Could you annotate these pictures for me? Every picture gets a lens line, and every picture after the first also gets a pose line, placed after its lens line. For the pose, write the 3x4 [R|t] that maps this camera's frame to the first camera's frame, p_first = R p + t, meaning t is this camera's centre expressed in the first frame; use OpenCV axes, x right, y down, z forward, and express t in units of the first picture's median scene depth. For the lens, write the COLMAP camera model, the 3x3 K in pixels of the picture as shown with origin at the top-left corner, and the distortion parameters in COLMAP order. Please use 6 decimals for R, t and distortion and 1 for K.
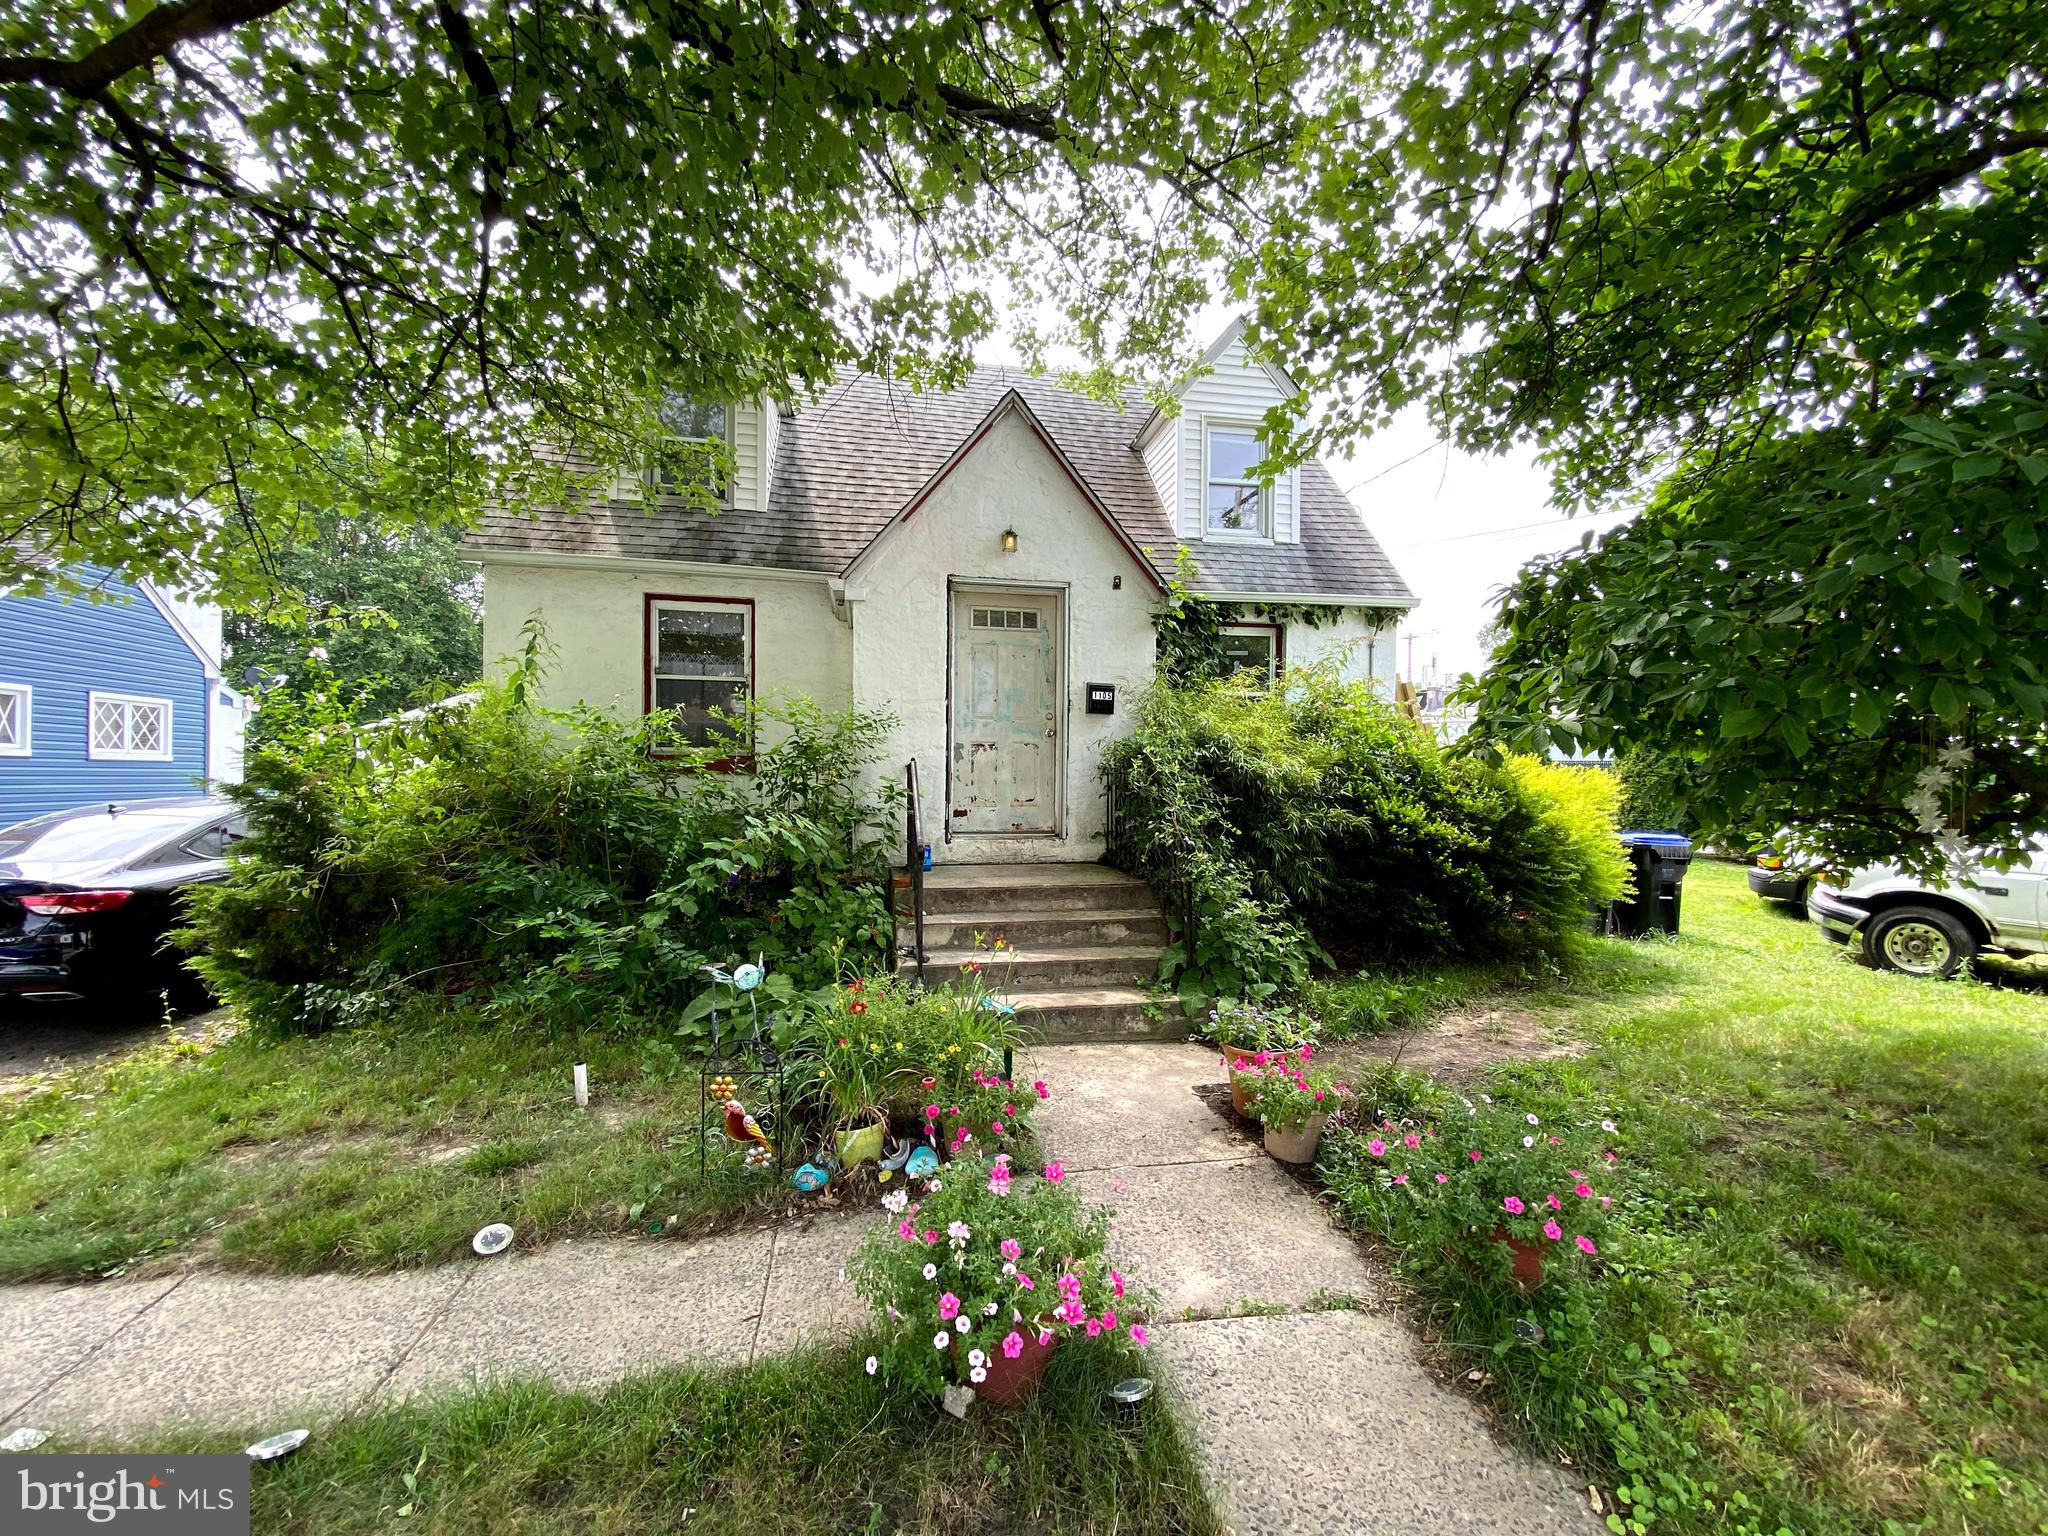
lens RADIAL K [[834.3, 0, 1029.5], [0, 834.3, 778.9], [0, 0, 1]] dist [0.029022, -0.026059]
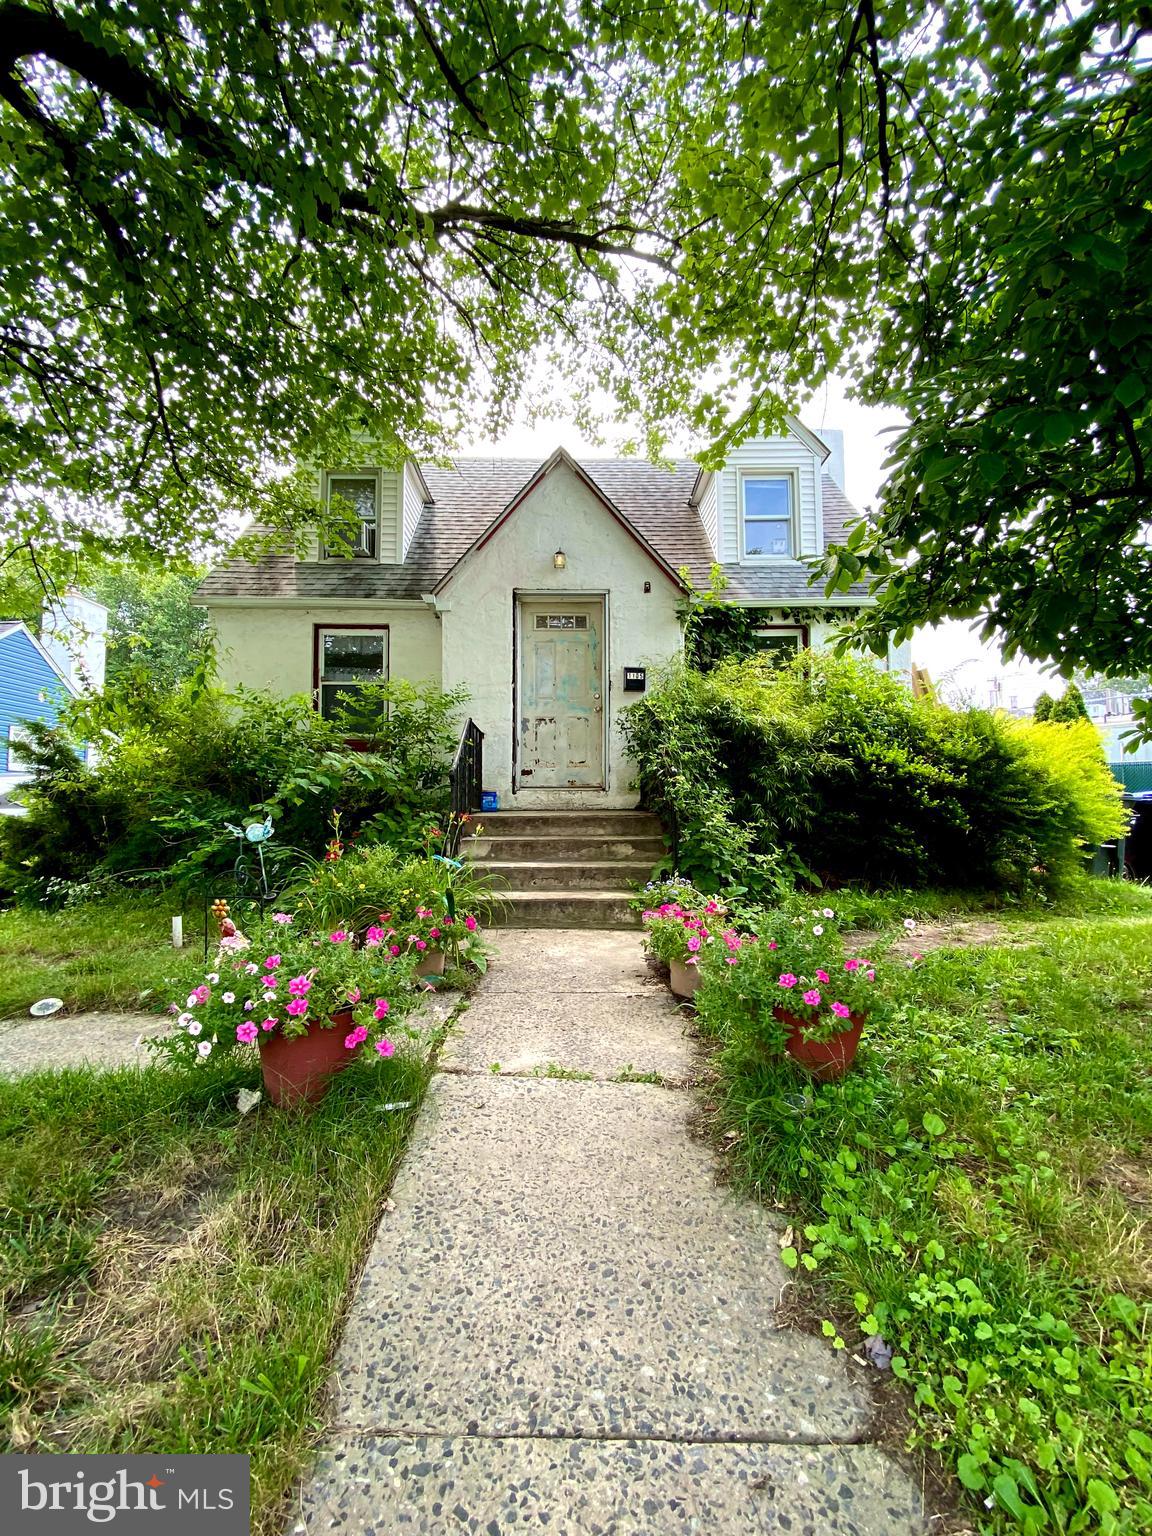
lens RADIAL K [[635.7, 0, 568.5], [0, 635.7, 770.0], [0, 0, 1]] dist [0.029535, -0.026815]
pose [[0.983109, -0.020488, -0.181871, 0.162530], [0.008961, 0.997911, -0.063979, 0.103782], [0.182802, 0.061269, 0.981239, 0.053238]]
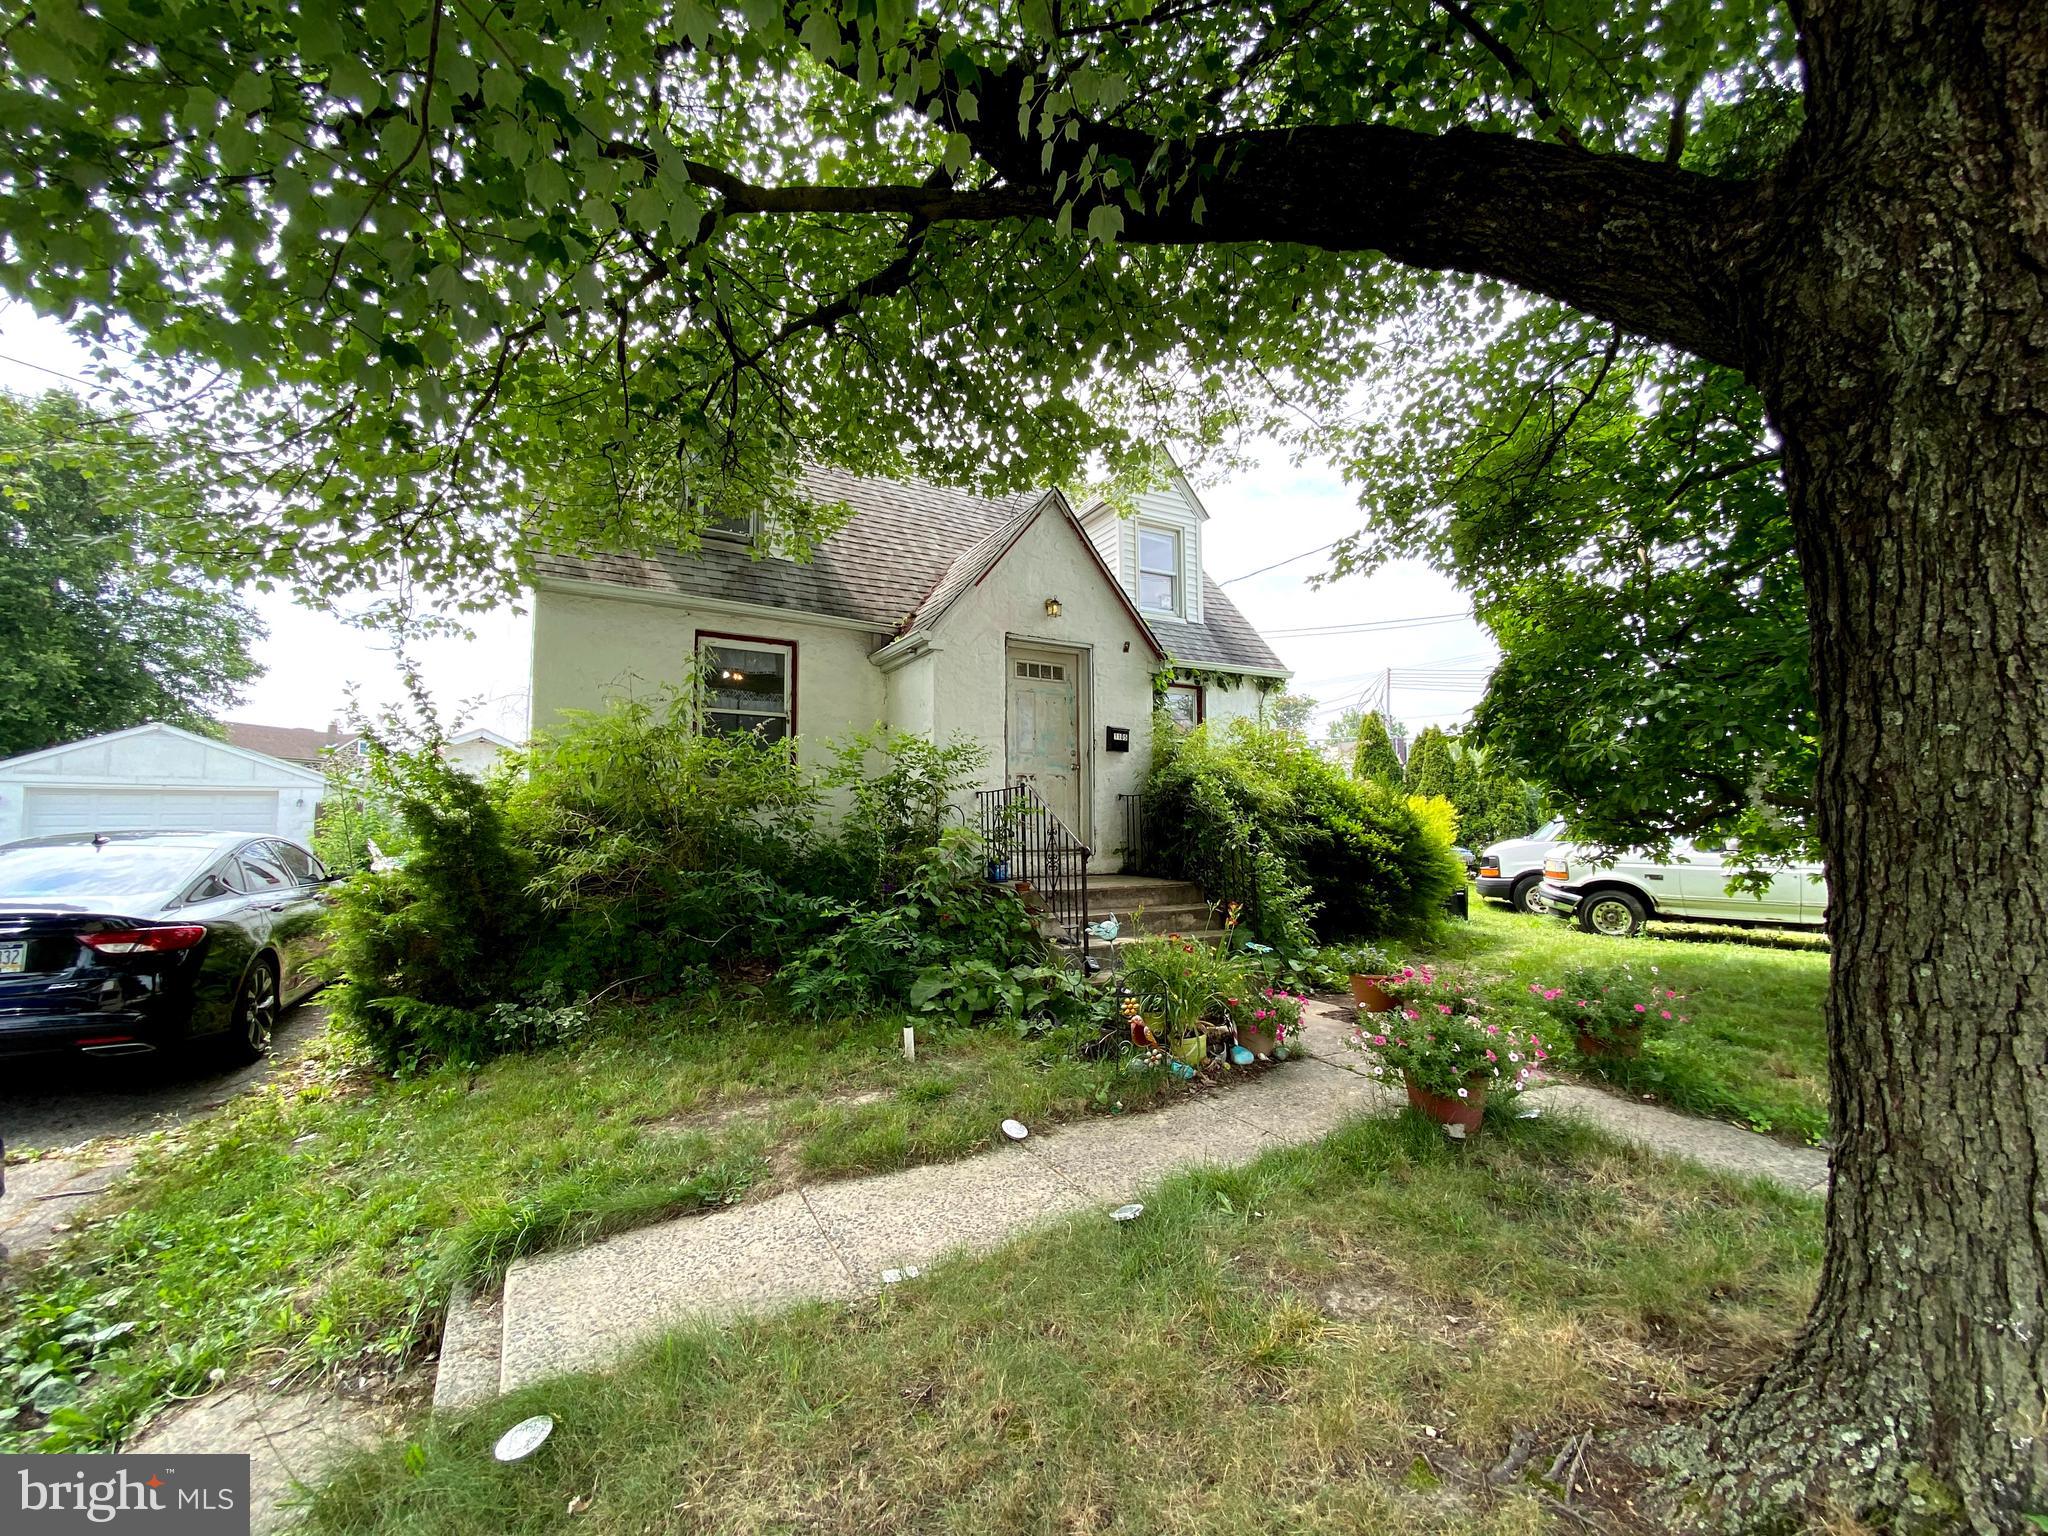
lens RADIAL K [[834.3, 0, 1029.5], [0, 834.3, 778.9], [0, 0, 1]] dist [0.029022, -0.026059]
pose [[0.945748, 0.008067, 0.324800, -0.445639], [0.014539, 0.997639, -0.067113, 0.042492], [-0.324575, 0.068194, 0.943399, -0.109613]]
